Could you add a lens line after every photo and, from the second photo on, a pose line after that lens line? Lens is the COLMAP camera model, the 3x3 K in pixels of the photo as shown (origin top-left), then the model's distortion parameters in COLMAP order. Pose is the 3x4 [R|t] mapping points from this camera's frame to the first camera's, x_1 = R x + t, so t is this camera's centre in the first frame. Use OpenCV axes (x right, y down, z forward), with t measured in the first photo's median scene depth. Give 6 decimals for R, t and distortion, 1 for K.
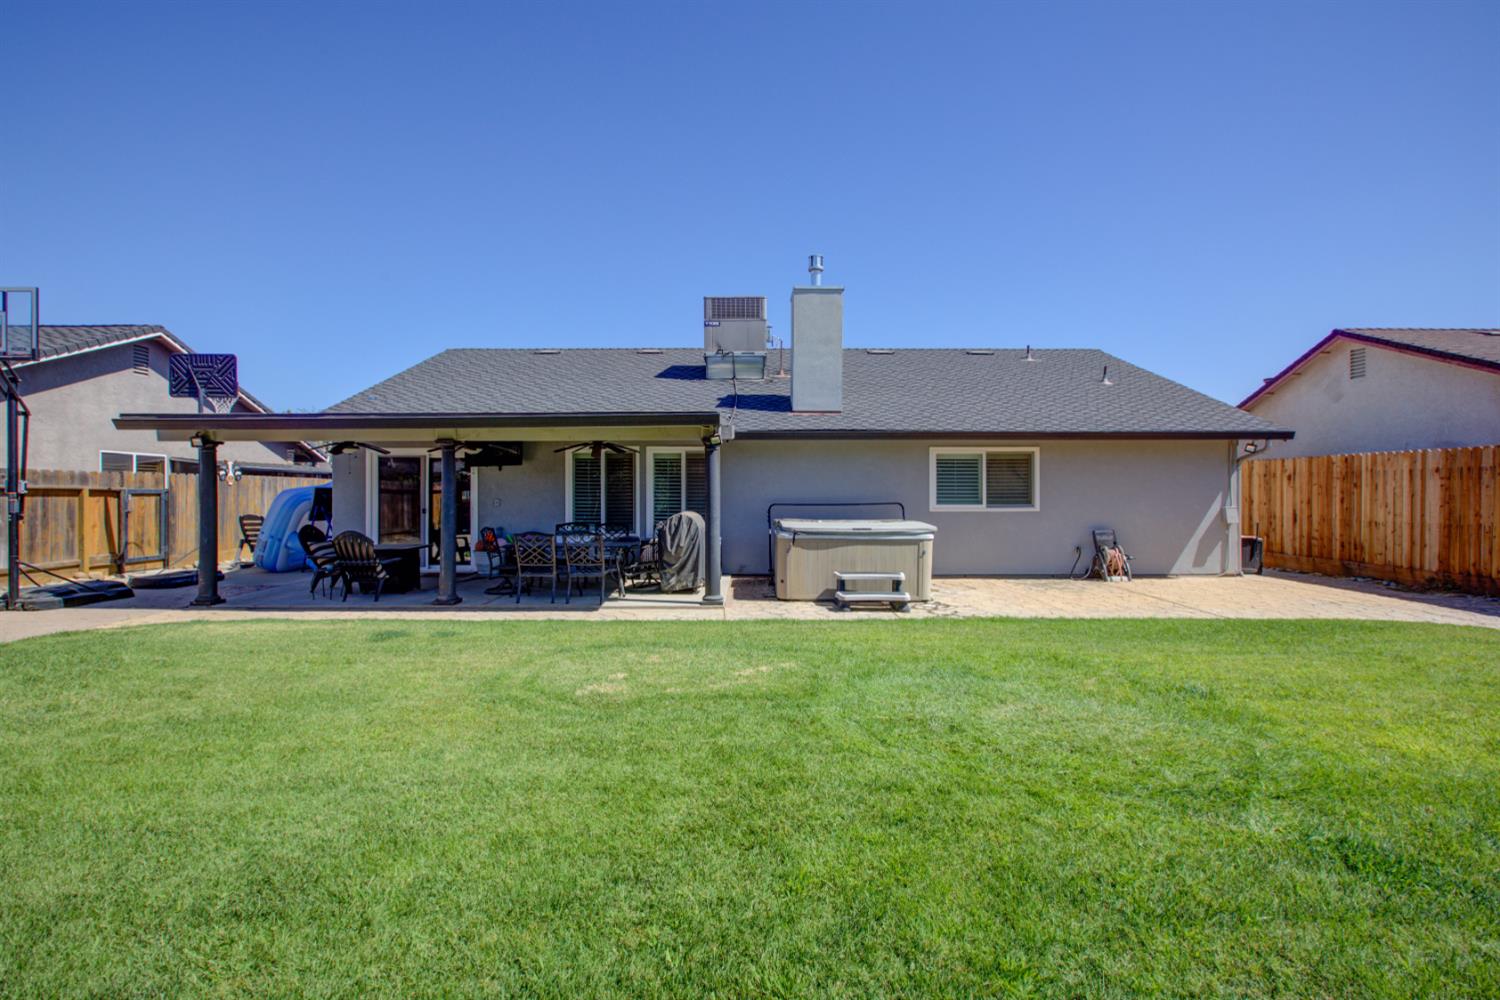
lens RADIAL K [[699.6, 0, 748.5], [0, 699.6, 494.3], [0, 0, 1]] dist [-0.003716, 0.000530]
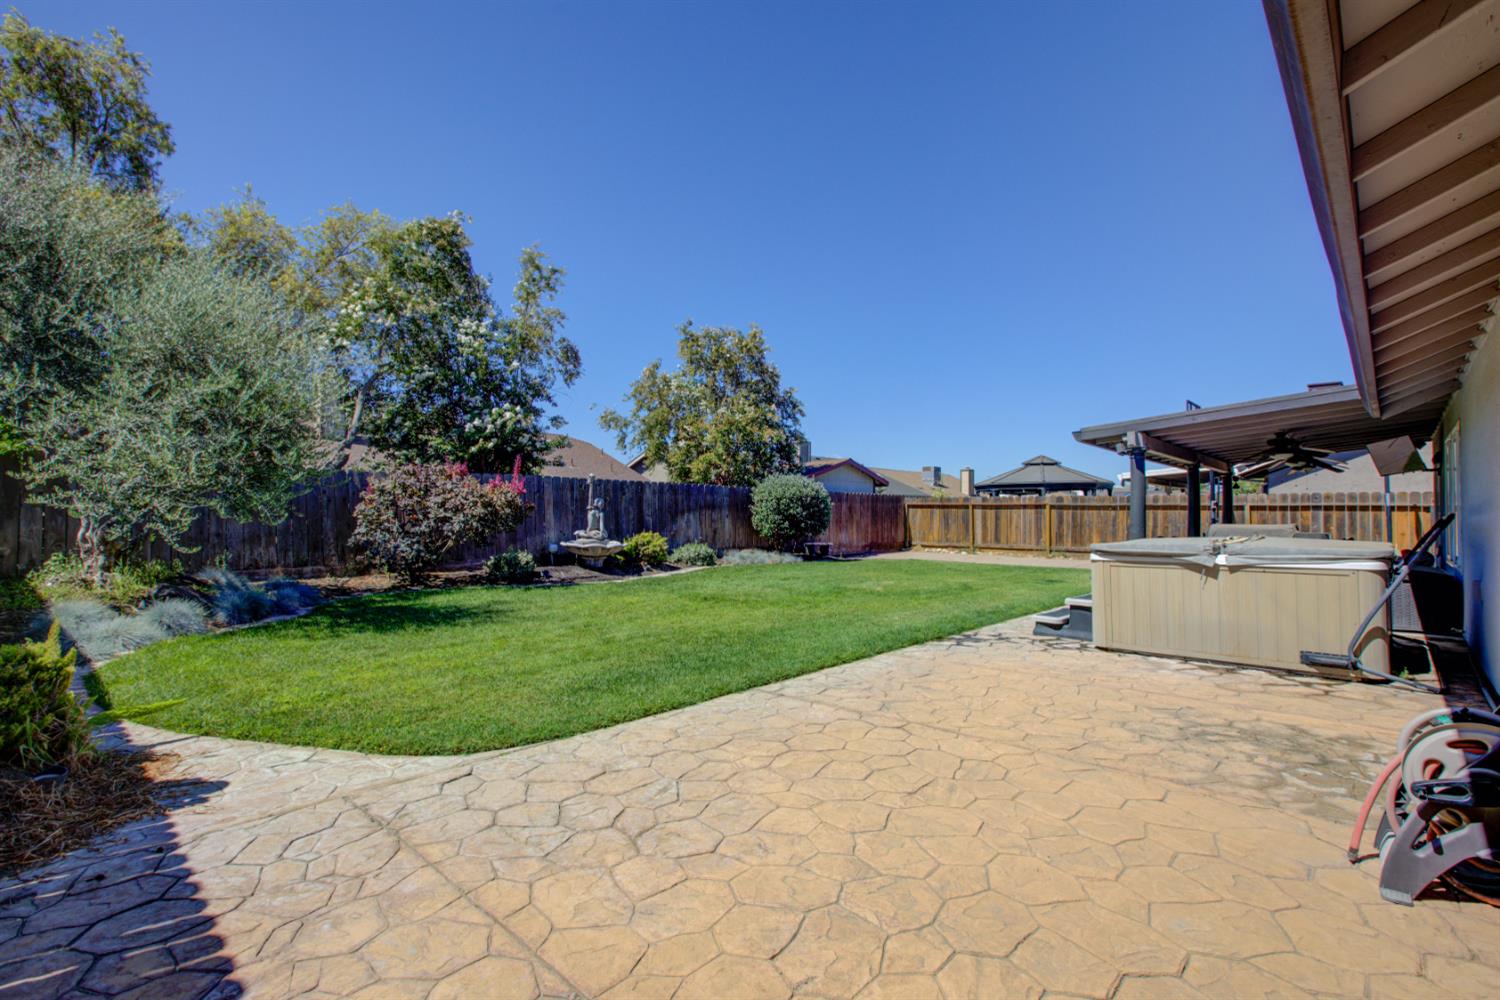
lens RADIAL K [[699.6, 0, 748.5], [0, 699.6, 494.3], [0, 0, 1]] dist [-0.003716, 0.000530]
pose [[-0.672268, -0.024570, -0.739900, 0.827104], [-0.009980, 0.999659, -0.024128, 0.014722], [0.740240, -0.008836, -0.672284, 0.988628]]
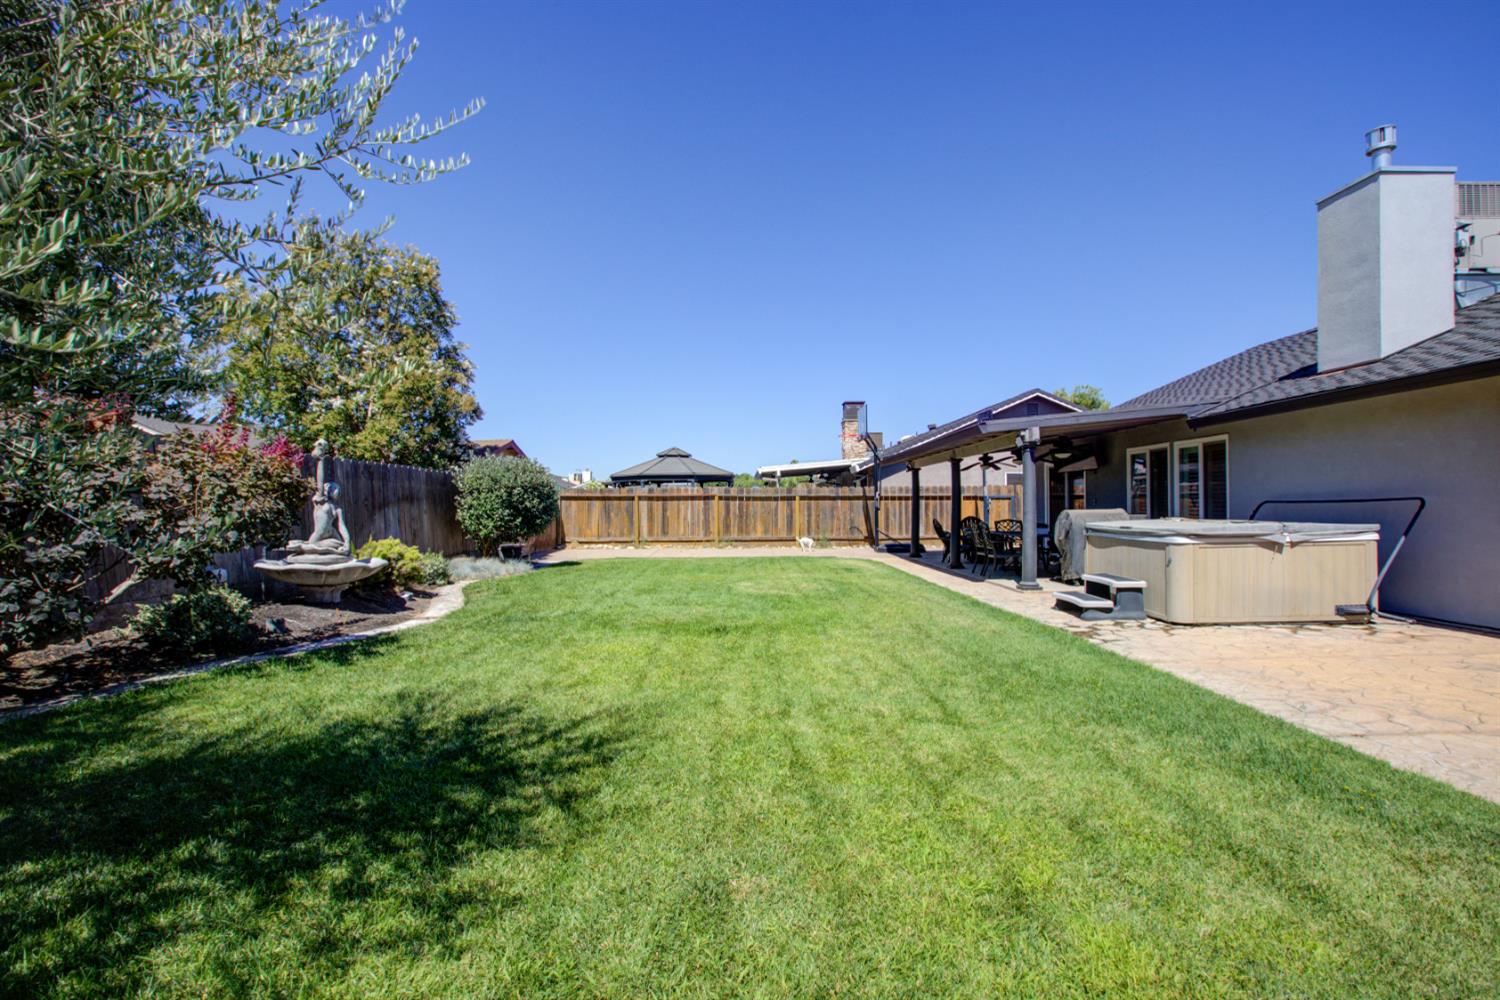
lens RADIAL K [[697.2, 0, 757.2], [0, 697.2, 509.9], [0, 0, 1]] dist [-0.005637, 0.000127]
pose [[0.029938, 0.004440, -0.999542, 0.810786], [0.002195, 0.999987, 0.004508, 0.018984], [0.999549, -0.002329, 0.029927, 0.422478]]
